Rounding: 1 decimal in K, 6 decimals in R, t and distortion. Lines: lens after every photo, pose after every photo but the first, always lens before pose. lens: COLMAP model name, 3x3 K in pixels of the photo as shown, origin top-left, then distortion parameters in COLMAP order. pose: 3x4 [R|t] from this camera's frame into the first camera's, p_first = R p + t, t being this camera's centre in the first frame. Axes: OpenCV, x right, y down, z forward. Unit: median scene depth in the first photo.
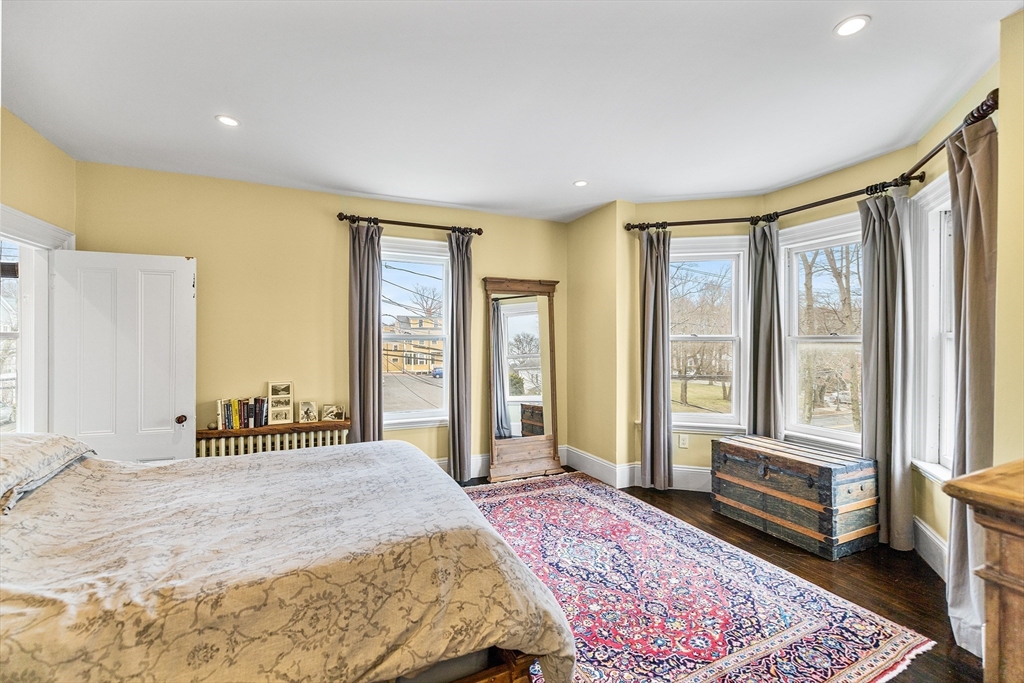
lens RADIAL K [[430.4, 0, 511.4], [0, 430.4, 337.6], [0, 0, 1]] dist [0.009512, 0.000251]
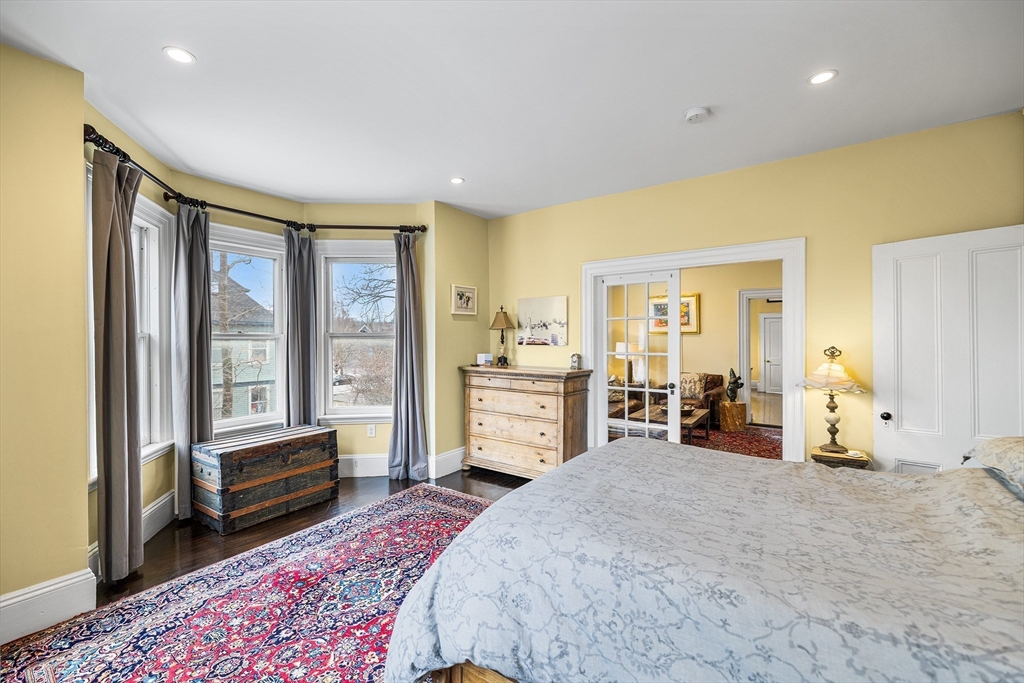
lens RADIAL K [[430.4, 0, 505.7], [0, 430.4, 341.7], [0, 0, 1]] dist [0.009512, 0.000251]
pose [[-0.499160, -0.000505, 0.866509, -0.651128], [0.004803, 0.999983, 0.003350, 0.018772], [-0.866496, 0.005834, -0.499149, 1.103203]]
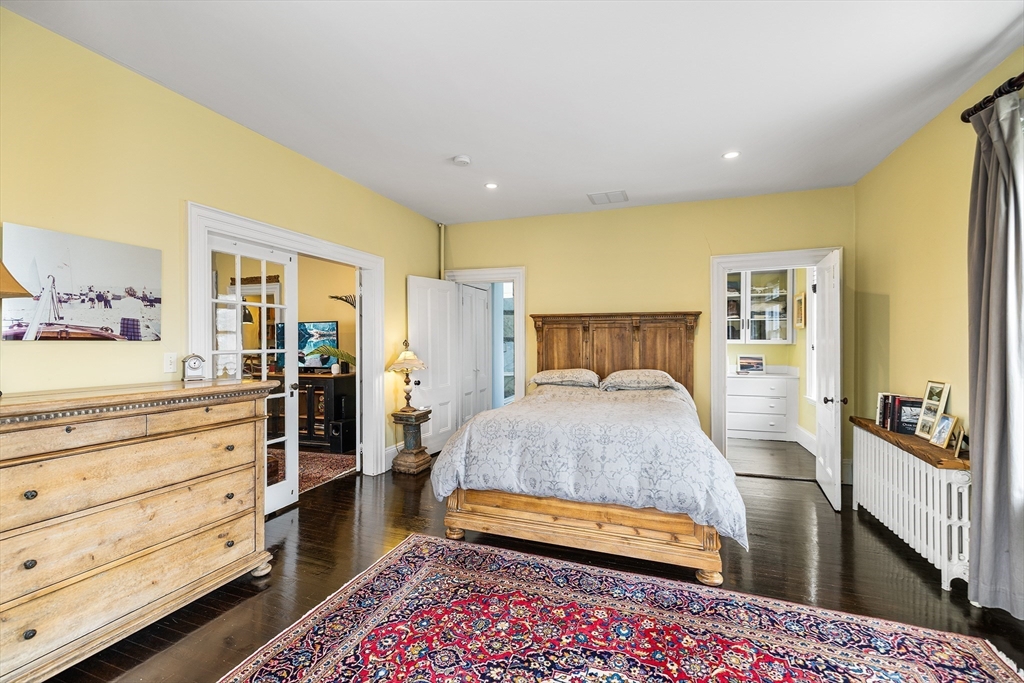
lens RADIAL K [[430.4, 0, 509.2], [0, 430.4, 340.7], [0, 0, 1]] dist [0.009512, 0.000251]
pose [[-0.704051, 0.000955, -0.710149, 0.604084], [-0.001742, 0.999994, 0.003073, 0.033418], [0.710147, 0.003401, -0.704045, 1.218400]]
